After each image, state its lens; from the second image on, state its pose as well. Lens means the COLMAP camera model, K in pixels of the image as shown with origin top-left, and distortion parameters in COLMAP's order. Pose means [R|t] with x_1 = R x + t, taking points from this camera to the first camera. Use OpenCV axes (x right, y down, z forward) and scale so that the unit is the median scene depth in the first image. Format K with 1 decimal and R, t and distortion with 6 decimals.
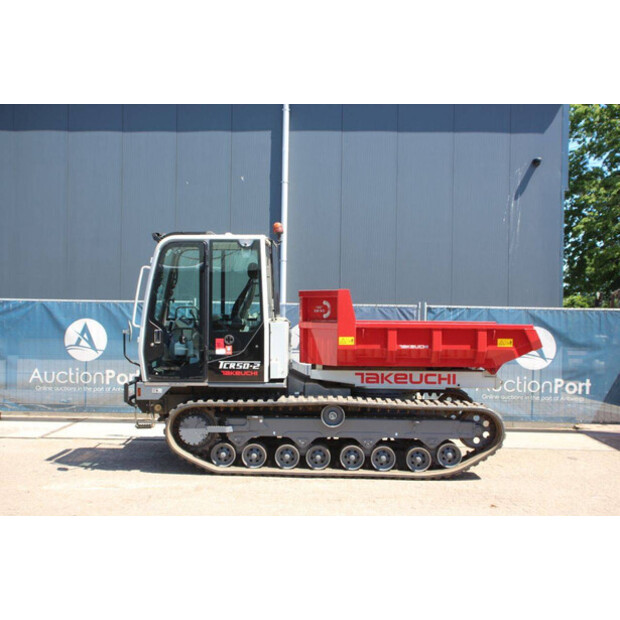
lens RADIAL K [[771.6, 0, 310.0], [0, 771.6, 310.0], [0, 0, 1]] dist [-0.003424, 0.011563]
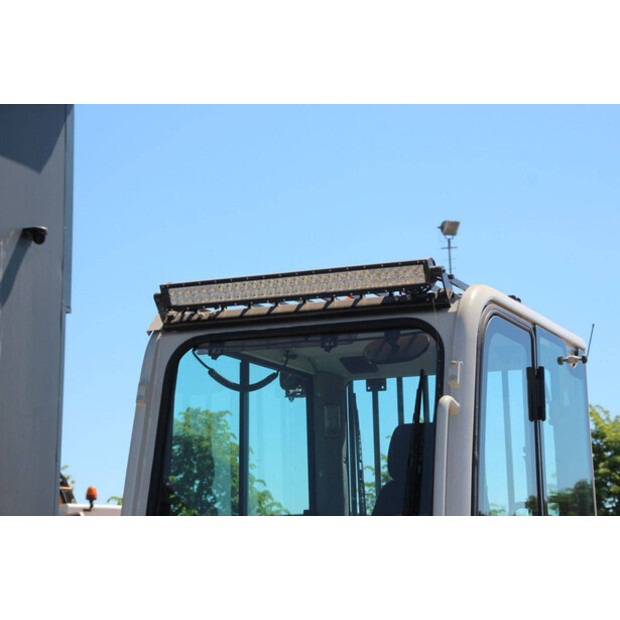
lens RADIAL K [[1460.0, 0, 310.0], [0, 1460.0, 310.0], [0, 0, 1]] dist [0.539089, 0.129090]
pose [[0.390808, 0.162299, 0.906051, -0.614139], [0.003477, 0.984065, -0.177773, -0.005542], [-0.920466, 0.072626, 0.384016, 0.862706]]
